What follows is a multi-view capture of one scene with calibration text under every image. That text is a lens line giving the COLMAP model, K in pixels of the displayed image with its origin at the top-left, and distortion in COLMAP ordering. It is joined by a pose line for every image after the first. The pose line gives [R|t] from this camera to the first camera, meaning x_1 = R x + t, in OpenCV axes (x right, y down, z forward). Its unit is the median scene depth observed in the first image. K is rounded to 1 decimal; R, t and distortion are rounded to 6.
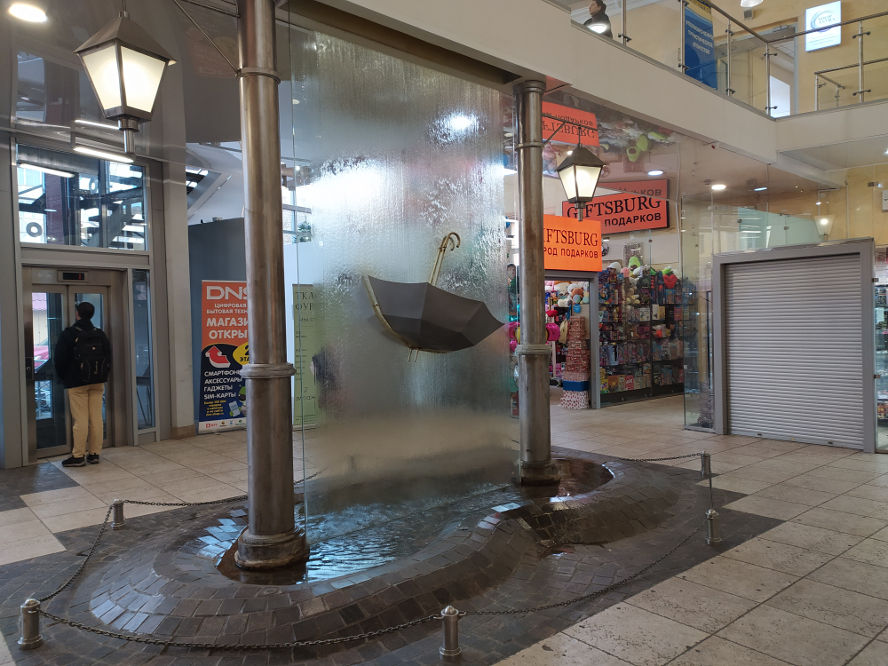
lens RADIAL K [[660.1, 0, 444.0], [0, 660.1, 333.0], [0, 0, 1]] dist [-0.002229, -0.002897]
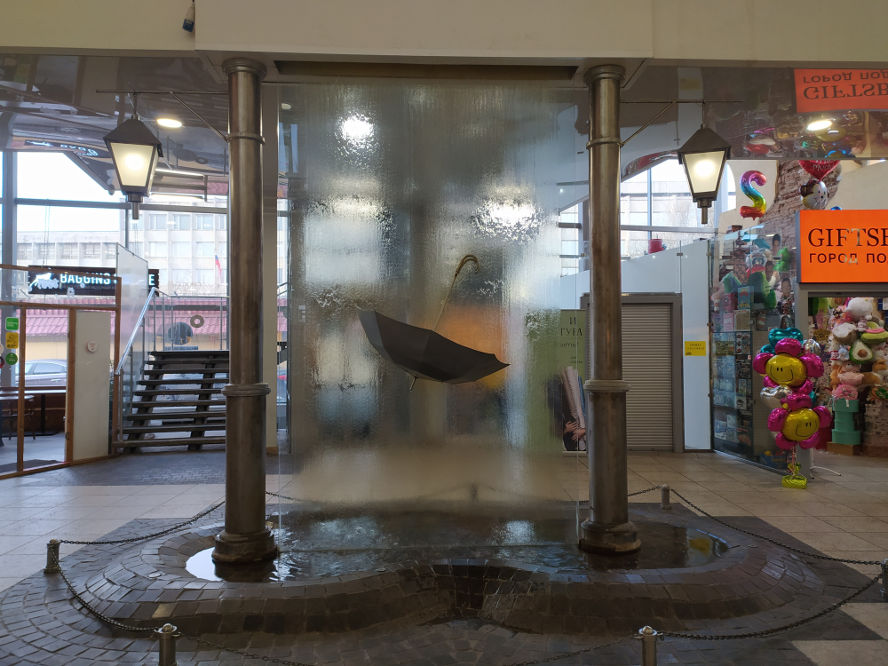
lens RADIAL K [[660.1, 0, 444.0], [0, 660.1, 333.0], [0, 0, 1]] dist [-0.002229, -0.002897]
pose [[0.762589, 0.002624, -0.646878, 0.522790], [-0.024210, 0.999407, -0.024486, -0.016624], [0.646430, 0.034334, 0.762200, 0.240146]]
